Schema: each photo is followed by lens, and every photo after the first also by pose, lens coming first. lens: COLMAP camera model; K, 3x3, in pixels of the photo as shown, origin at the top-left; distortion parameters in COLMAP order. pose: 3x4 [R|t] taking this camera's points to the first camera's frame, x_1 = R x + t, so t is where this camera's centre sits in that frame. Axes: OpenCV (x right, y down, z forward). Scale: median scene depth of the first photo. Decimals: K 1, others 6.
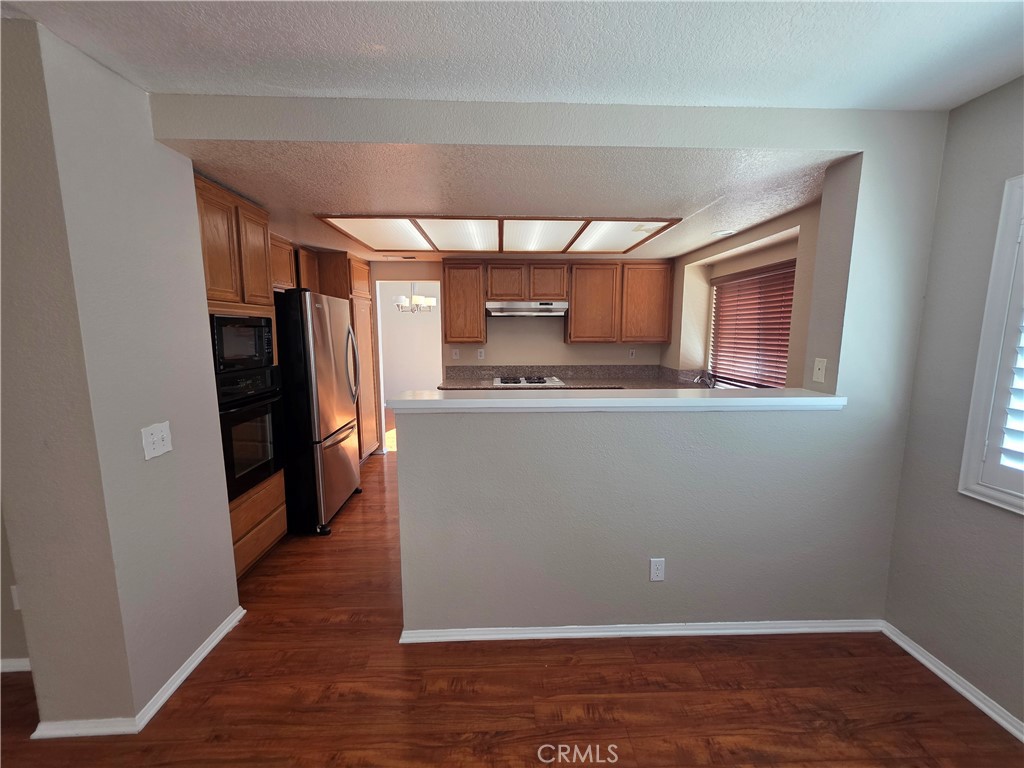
lens RADIAL K [[411.1, 0, 514.0], [0, 411.1, 385.0], [0, 0, 1]] dist [0.000062, -0.000048]
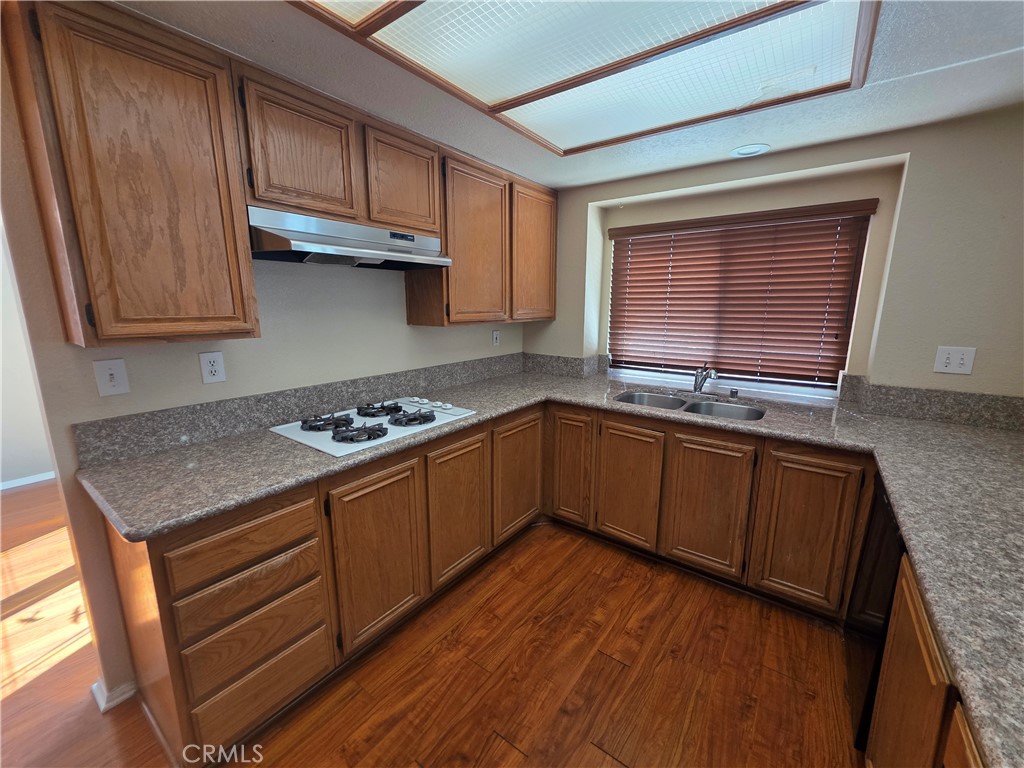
lens RADIAL K [[411.1, 0, 513.2], [0, 411.1, 383.4], [0, 0, 1]] dist [0.000062, -0.000048]
pose [[0.612473, -0.149505, 0.776225, -0.210652], [0.102318, 0.988685, 0.109692, -0.080576], [-0.783842, 0.012239, 0.620840, 0.647794]]
